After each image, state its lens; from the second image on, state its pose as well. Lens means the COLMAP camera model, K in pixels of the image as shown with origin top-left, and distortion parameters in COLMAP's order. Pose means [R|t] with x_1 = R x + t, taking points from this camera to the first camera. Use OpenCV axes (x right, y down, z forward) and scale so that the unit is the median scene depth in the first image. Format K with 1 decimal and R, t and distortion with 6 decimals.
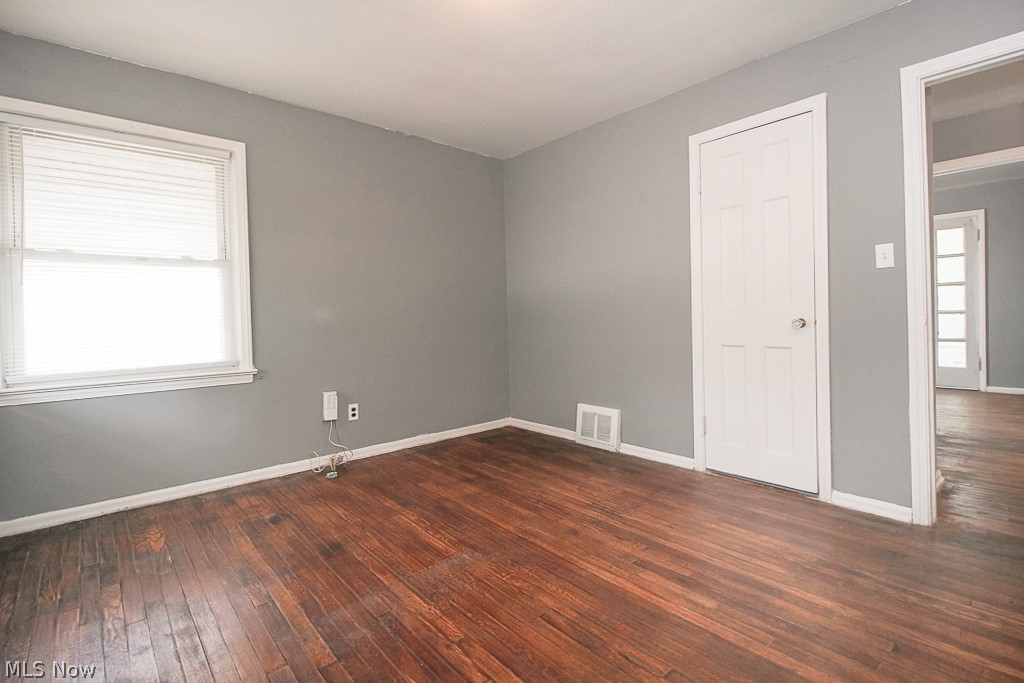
lens RADIAL K [[473.4, 0, 510.6], [0, 473.4, 337.9], [0, 0, 1]] dist [0.009771, -0.007918]
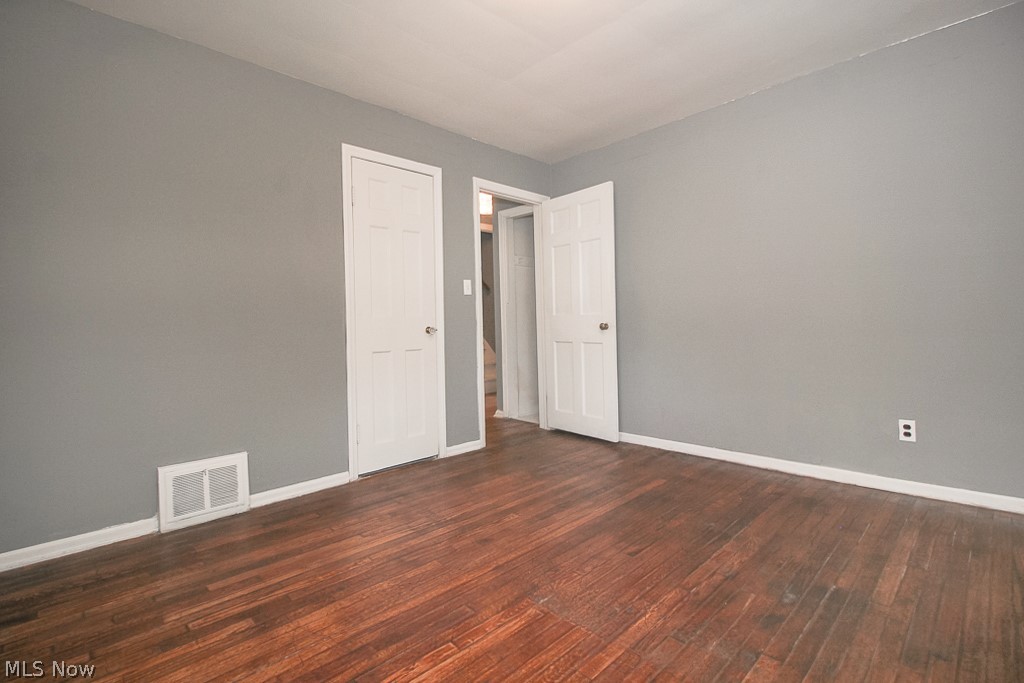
lens RADIAL K [[473.4, 0, 507.9], [0, 473.4, 336.7], [0, 0, 1]] dist [0.009771, -0.007918]
pose [[-0.041447, -0.010311, 0.999087, -0.667024], [0.065077, 0.997796, 0.012998, -0.014487], [-0.997019, 0.065556, -0.040685, 0.767967]]
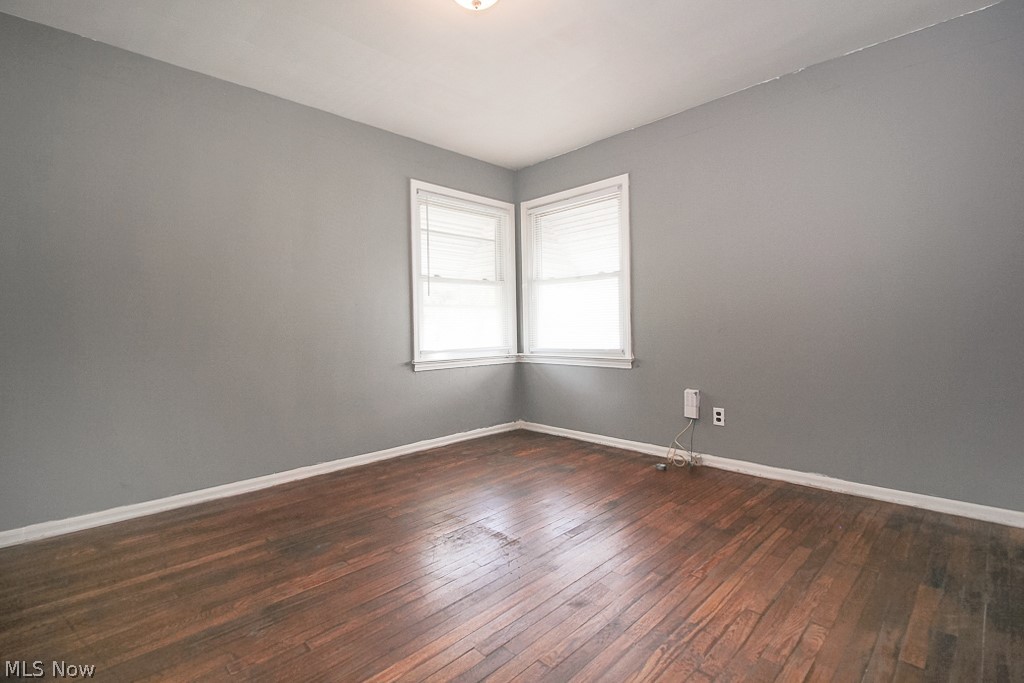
lens RADIAL K [[473.4, 0, 510.4], [0, 473.4, 333.3], [0, 0, 1]] dist [0.009771, -0.007918]
pose [[0.057368, 0.039647, -0.997566, 0.694034], [-0.024693, 0.998962, 0.038283, -0.038291], [0.998048, 0.022437, 0.058287, 0.665544]]
